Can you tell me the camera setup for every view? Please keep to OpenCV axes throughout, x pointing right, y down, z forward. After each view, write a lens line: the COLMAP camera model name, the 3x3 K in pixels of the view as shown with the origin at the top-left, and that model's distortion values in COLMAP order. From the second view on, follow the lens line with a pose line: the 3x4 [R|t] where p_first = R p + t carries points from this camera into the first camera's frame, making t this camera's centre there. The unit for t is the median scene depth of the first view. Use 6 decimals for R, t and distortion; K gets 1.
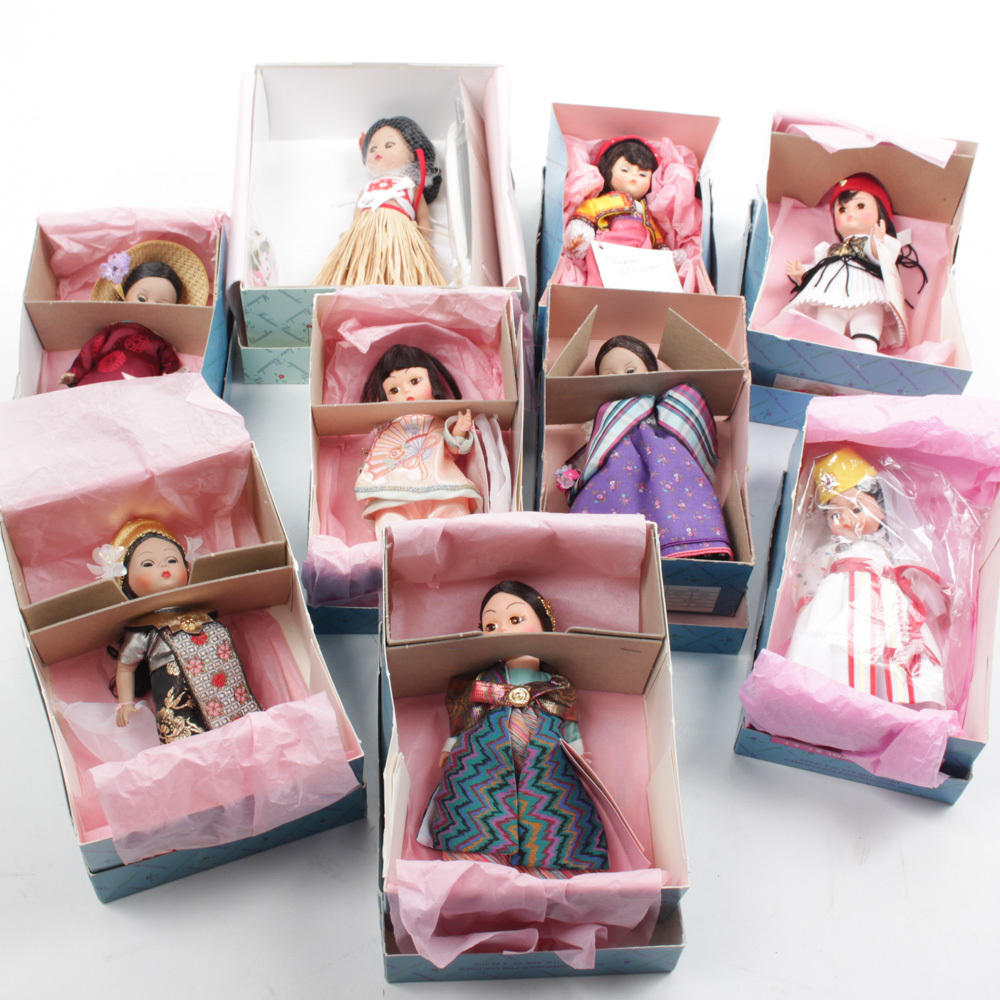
lens RADIAL K [[1469.1, 0, 498.4], [0, 1469.1, 438.8], [0, 0, 1]] dist [-0.118204, 0.014211]
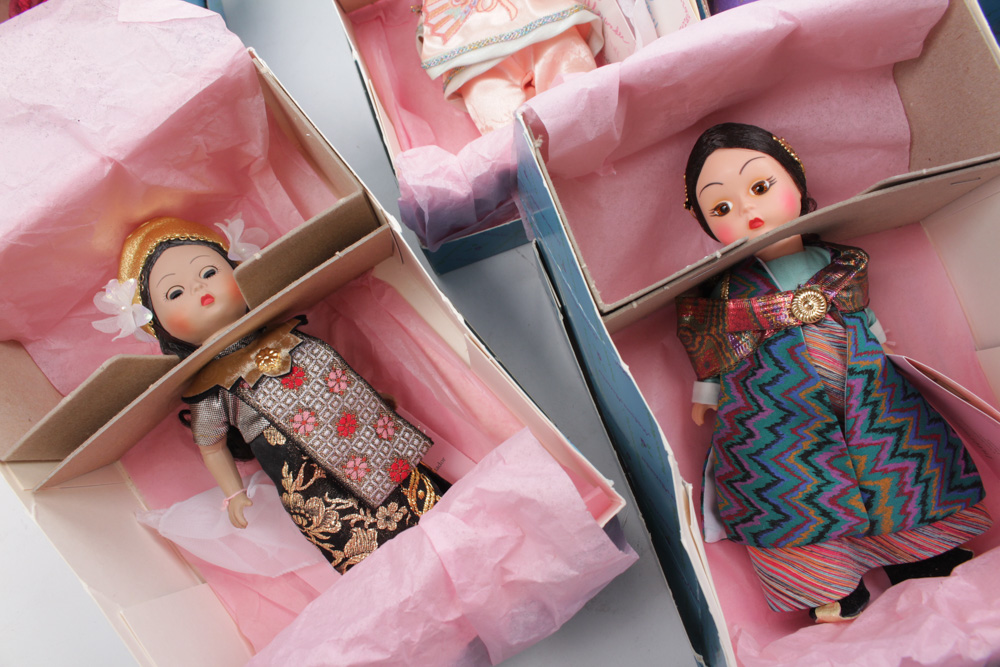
lens RADIAL K [[839.8, 0, 500.0], [0, 839.8, 333.5], [0, 0, 1]] dist [-0.122556, 0.016689]
pose [[0.945776, -0.319365, -0.059272, -0.090482], [0.318317, 0.874954, 0.364869, 0.015071], [-0.064666, -0.363951, 0.929170, 0.655461]]
